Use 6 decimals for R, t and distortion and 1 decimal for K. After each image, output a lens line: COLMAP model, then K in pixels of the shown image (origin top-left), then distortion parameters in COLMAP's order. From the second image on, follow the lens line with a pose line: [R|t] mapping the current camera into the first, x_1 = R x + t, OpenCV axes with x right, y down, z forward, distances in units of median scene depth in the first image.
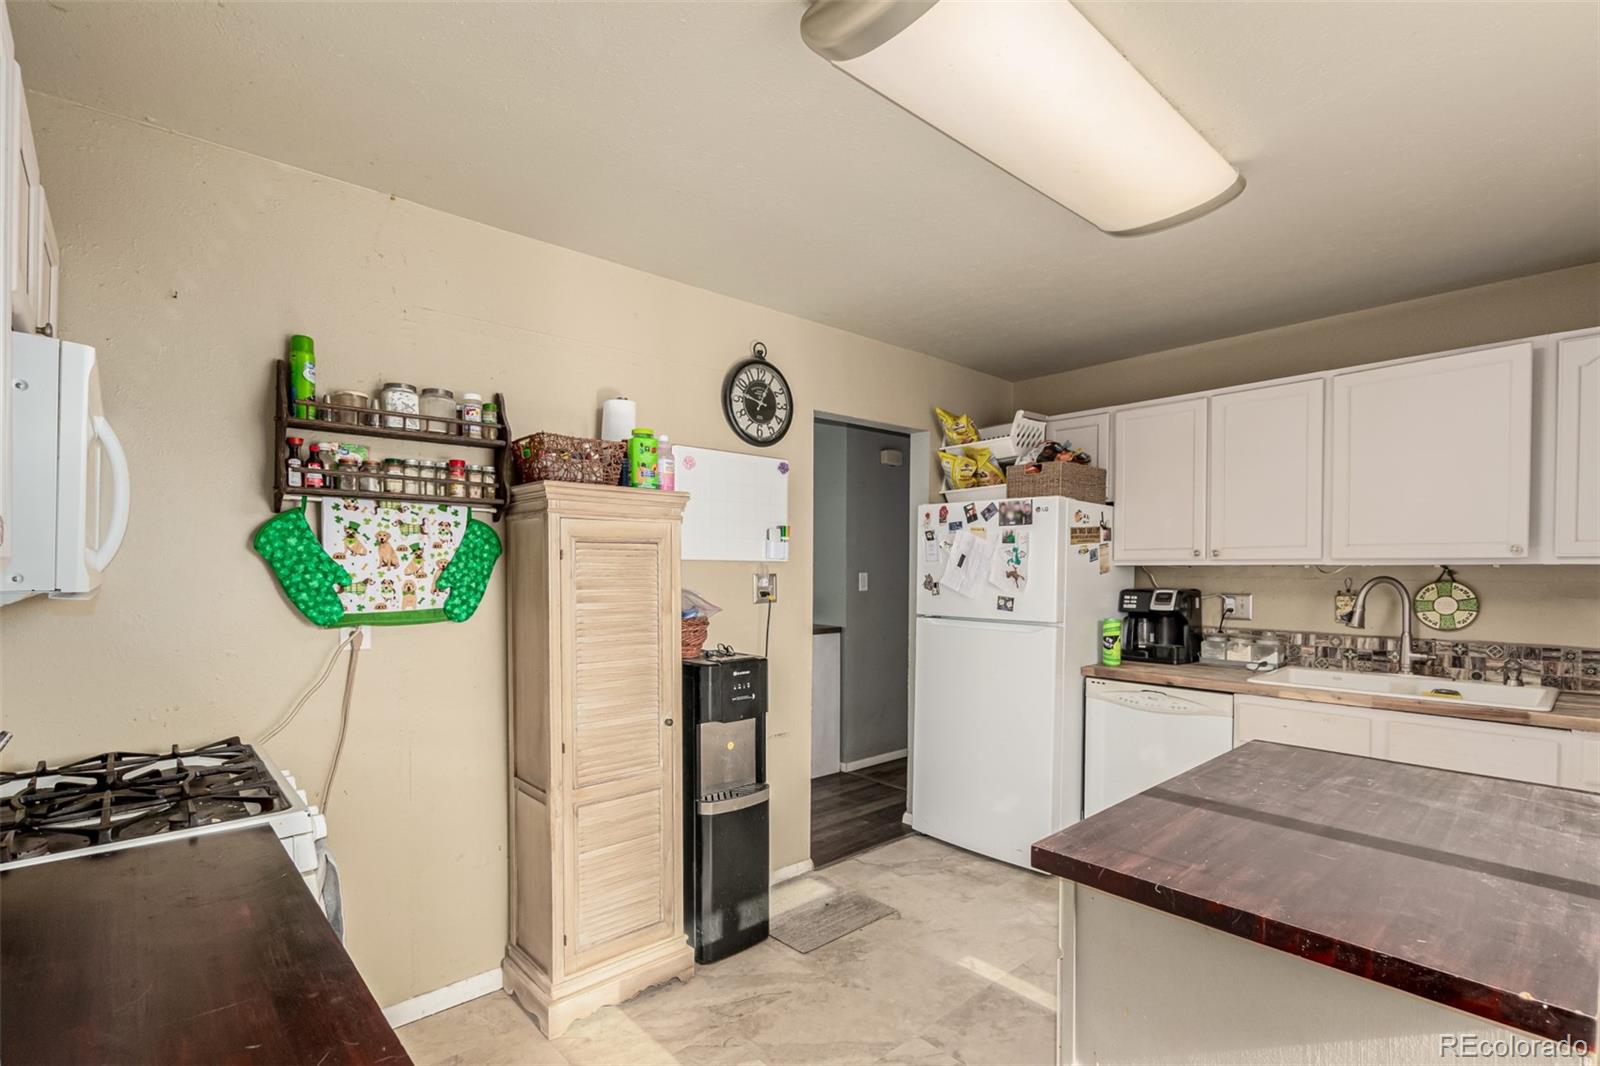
lens RADIAL K [[744.8, 0, 779.2], [0, 744.8, 566.1], [0, 0, 1]] dist [0.008705, -0.001862]
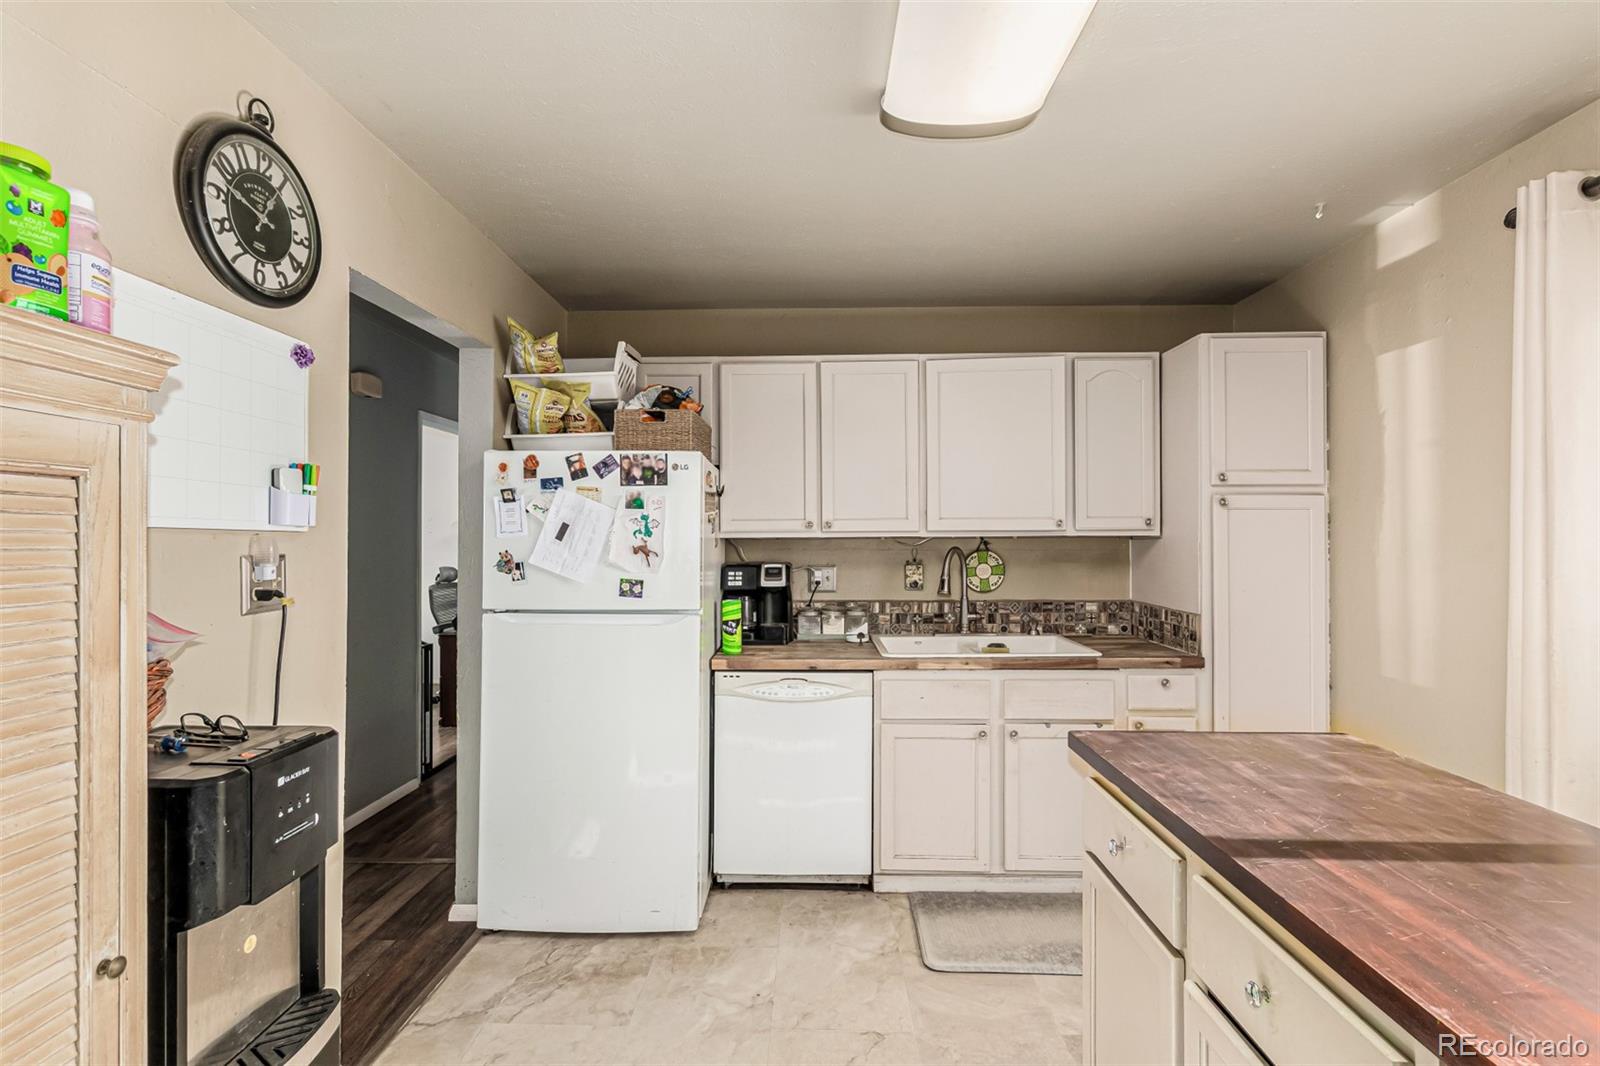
lens RADIAL K [[744.8, 0, 801.3], [0, 744.8, 526.9], [0, 0, 1]] dist [0.008705, -0.001862]
pose [[0.677896, 0.008584, 0.735107, -0.144266], [0.003528, 0.999882, -0.014929, -0.000211], [-0.735149, 0.012714, 0.677786, 0.375095]]
